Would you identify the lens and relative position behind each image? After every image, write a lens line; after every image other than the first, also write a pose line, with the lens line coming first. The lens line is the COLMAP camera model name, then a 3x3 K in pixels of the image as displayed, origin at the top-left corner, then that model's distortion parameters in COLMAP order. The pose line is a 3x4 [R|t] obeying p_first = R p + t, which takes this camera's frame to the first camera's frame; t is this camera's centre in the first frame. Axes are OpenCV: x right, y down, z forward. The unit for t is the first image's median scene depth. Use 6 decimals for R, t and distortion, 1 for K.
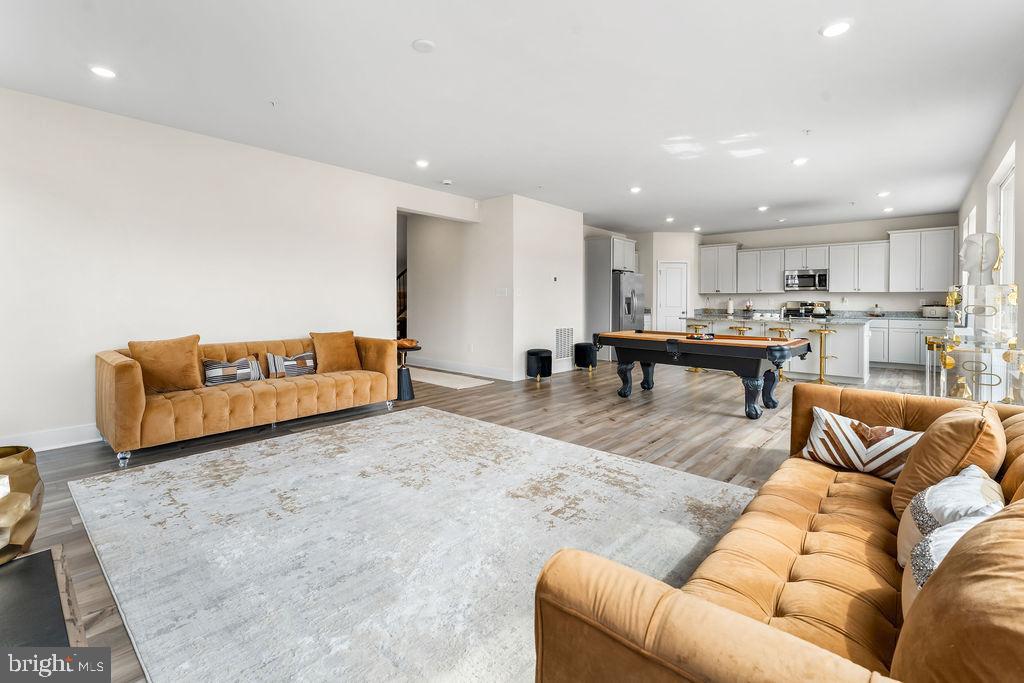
lens RADIAL K [[450.2, 0, 511.6], [0, 450.2, 303.0], [0, 0, 1]] dist [-0.001721, -0.000230]
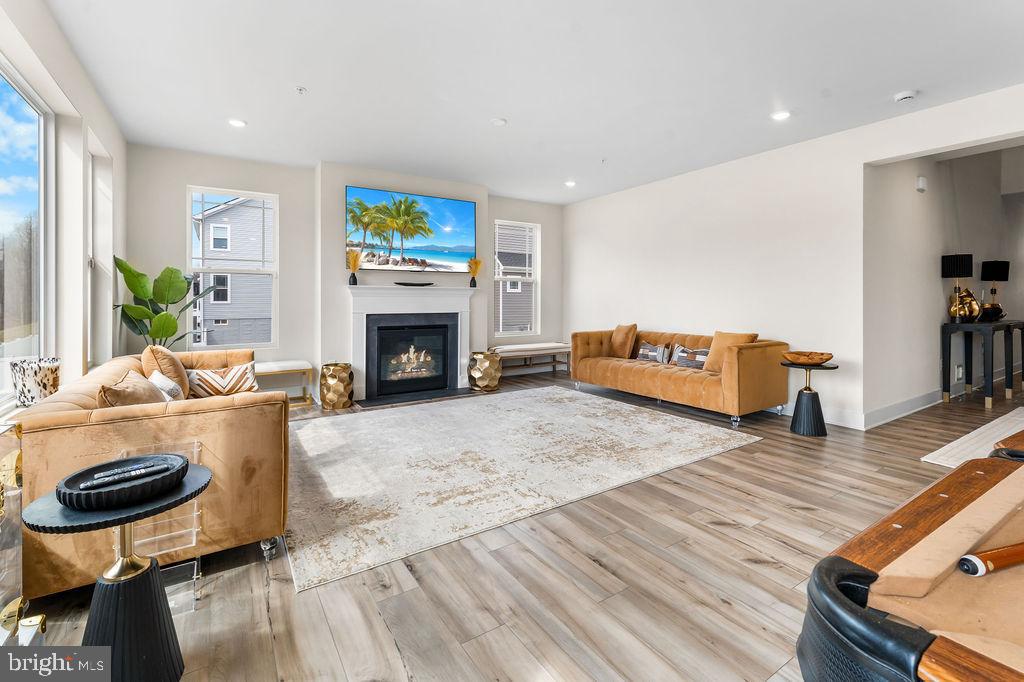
lens RADIAL K [[457.8, 0, 515.5], [0, 457.8, 294.1], [0, 0, 1]] dist [-0.000317, 0.000116]
pose [[-0.257605, -0.015540, -0.966125, 0.397853], [-0.007726, 0.999872, -0.014023, 0.000089], [0.966219, 0.003852, -0.257692, 0.478671]]
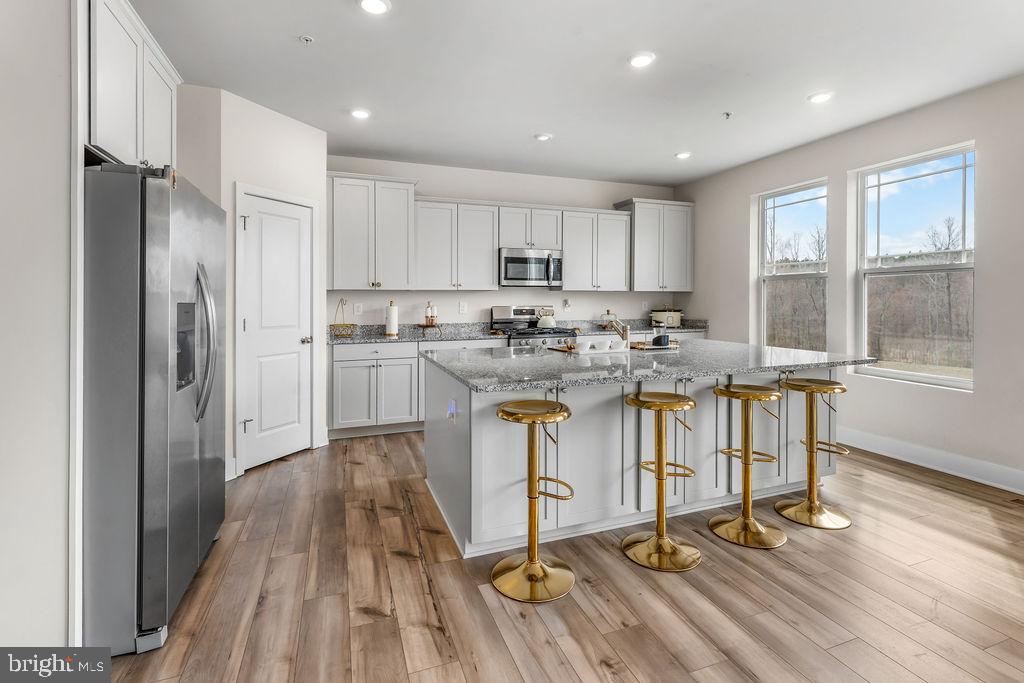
lens RADIAL K [[469.9, 0, 512.5], [0, 469.9, 300.4], [0, 0, 1]] dist [0.003510, 0.000358]
pose [[0.469429, -0.006234, 0.882948, 0.151402], [0.007819, 0.999965, 0.002904, -0.013890], [-0.882936, 0.005540, 0.469461, 0.829756]]
